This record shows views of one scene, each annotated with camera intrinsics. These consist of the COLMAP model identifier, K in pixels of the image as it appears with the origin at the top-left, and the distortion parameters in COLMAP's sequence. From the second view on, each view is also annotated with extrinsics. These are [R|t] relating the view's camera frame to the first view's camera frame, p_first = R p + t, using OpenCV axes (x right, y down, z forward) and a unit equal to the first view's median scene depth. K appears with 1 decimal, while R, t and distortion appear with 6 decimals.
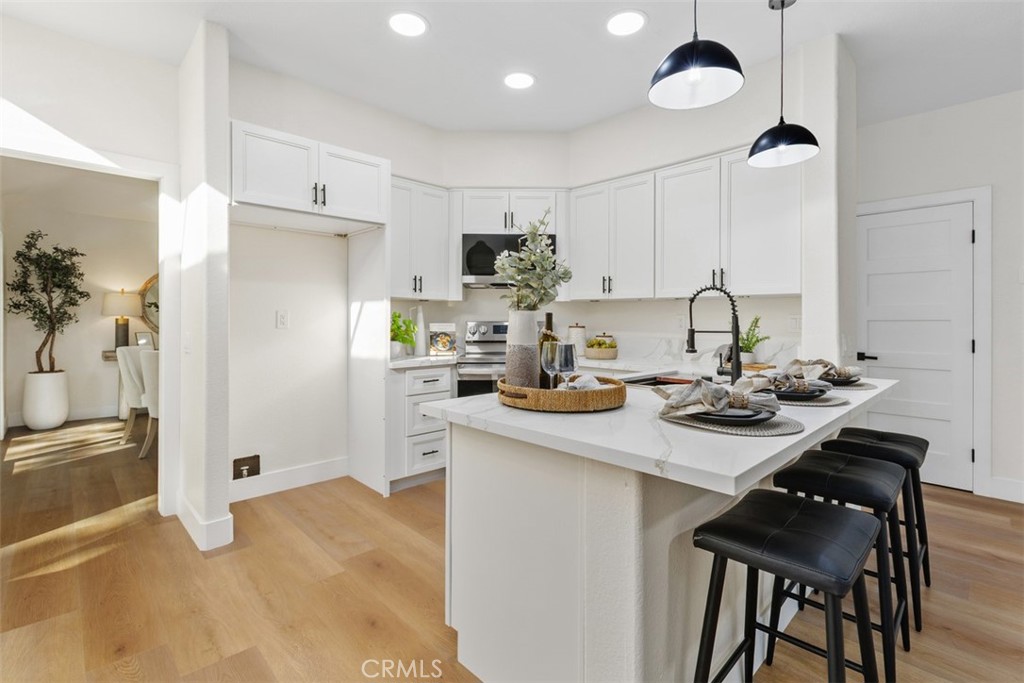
lens RADIAL K [[472.5, 0, 515.0], [0, 472.5, 320.8], [0, 0, 1]] dist [0.001363, 0.000161]
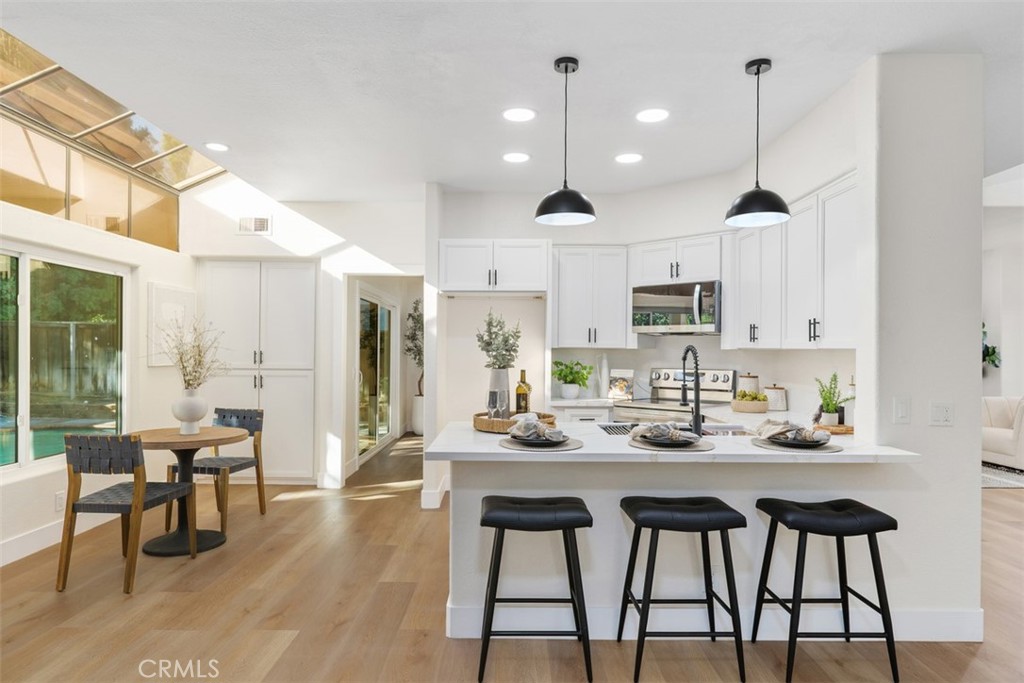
lens RADIAL K [[604.8, 0, 513.7], [0, 604.8, 349.4], [0, 0, 1]] dist [-0.000355, 0.000110]
pose [[0.719592, 0.000982, -0.694396, 0.681607], [-0.005689, 0.999974, -0.004482, -0.035858], [0.694374, 0.007176, 0.719579, -0.192191]]
